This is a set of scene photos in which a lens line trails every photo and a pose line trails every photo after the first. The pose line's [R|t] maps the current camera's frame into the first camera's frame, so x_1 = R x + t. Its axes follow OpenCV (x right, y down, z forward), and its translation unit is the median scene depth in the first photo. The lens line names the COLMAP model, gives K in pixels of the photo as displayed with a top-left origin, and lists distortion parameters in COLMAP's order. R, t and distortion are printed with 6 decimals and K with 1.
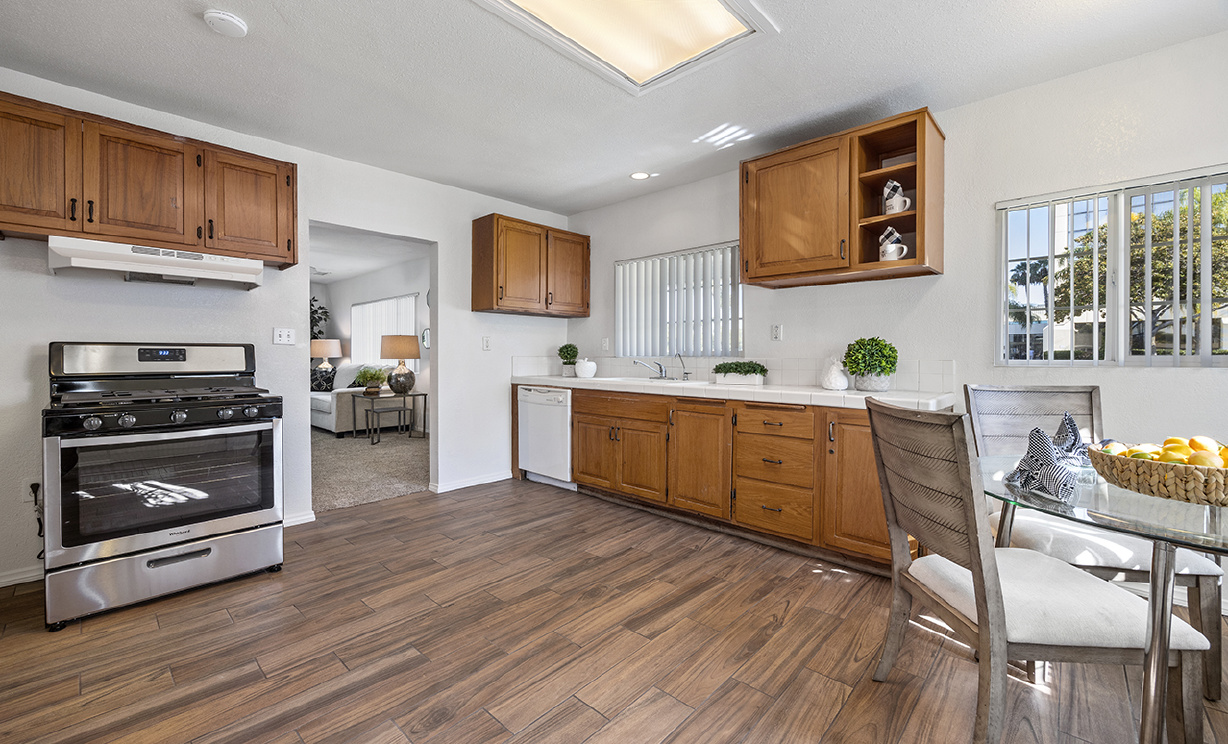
lens RADIAL K [[498.4, 0, 613.6], [0, 498.4, 361.8], [0, 0, 1]] dist [-0.002175, 0.000132]
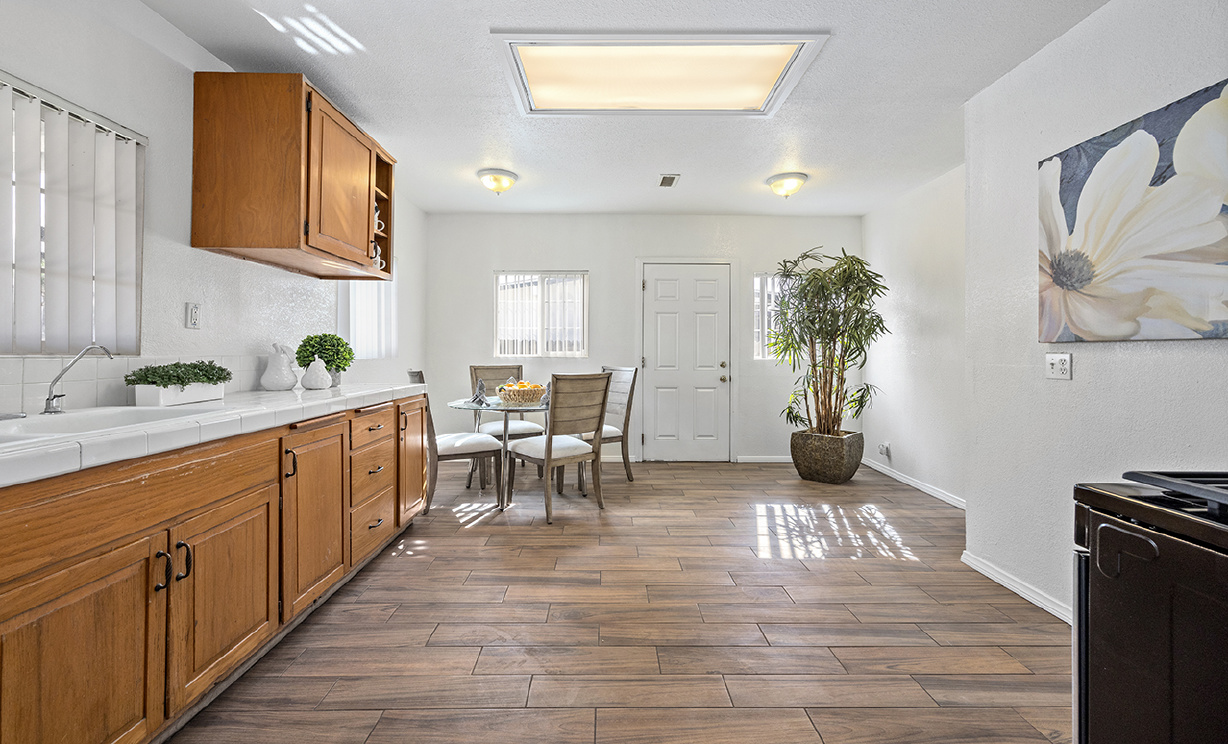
lens RADIAL K [[509.3, 0, 613.2], [0, 509.3, 349.6], [0, 0, 1]] dist [-0.001778, 0.000073]
pose [[-0.689302, 0.001751, 0.724472, -0.618454], [0.008623, 0.999946, 0.005788, -0.017181], [-0.724423, 0.010237, -0.689280, 1.281104]]
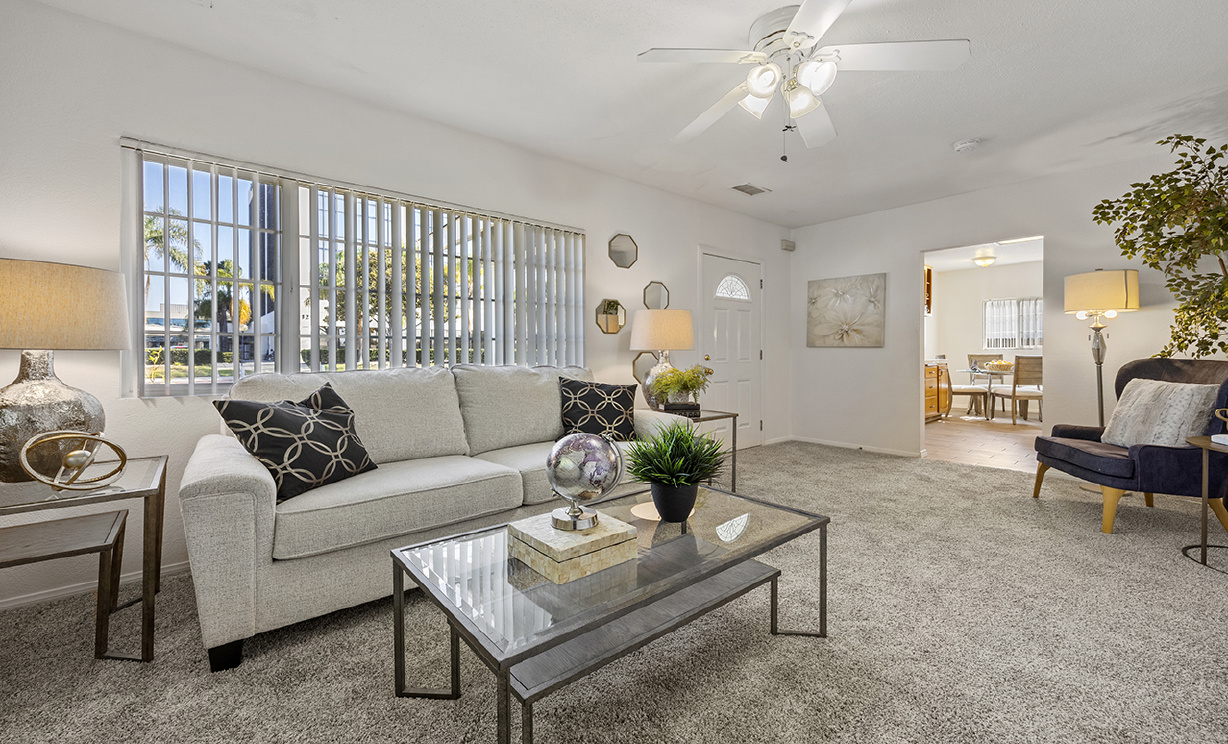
lens RADIAL K [[498.4, 0, 613.6], [0, 498.4, 361.8], [0, 0, 1]] dist [-0.002175, 0.000132]
pose [[0.111421, -0.014344, 0.993670, -2.326128], [0.027229, 0.999564, 0.011376, -0.007079], [-0.993400, 0.025789, 0.111763, 2.265882]]
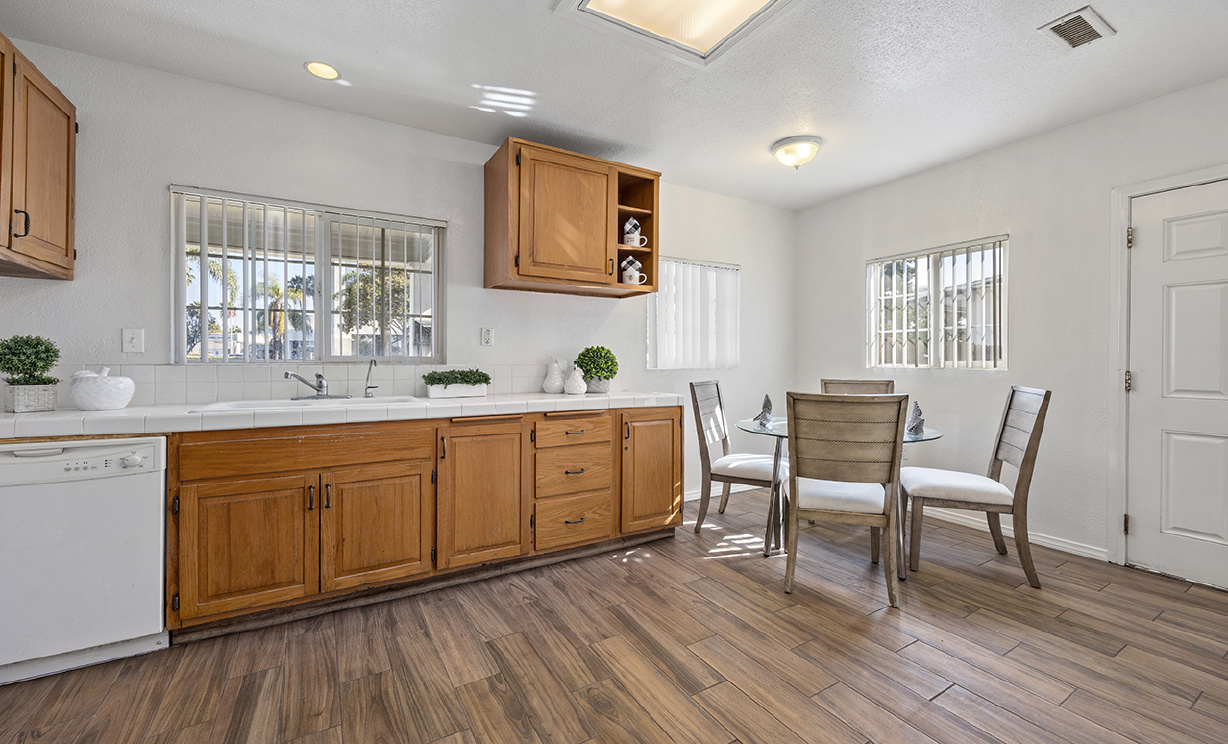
lens RADIAL K [[498.4, 0, 613.6], [0, 498.4, 361.8], [0, 0, 1]] dist [-0.002175, 0.000132]
pose [[0.285796, -0.002003, 0.958289, -0.571654], [0.011946, 0.999928, -0.001473, -0.010131], [-0.958216, 0.011868, 0.285799, 0.632886]]
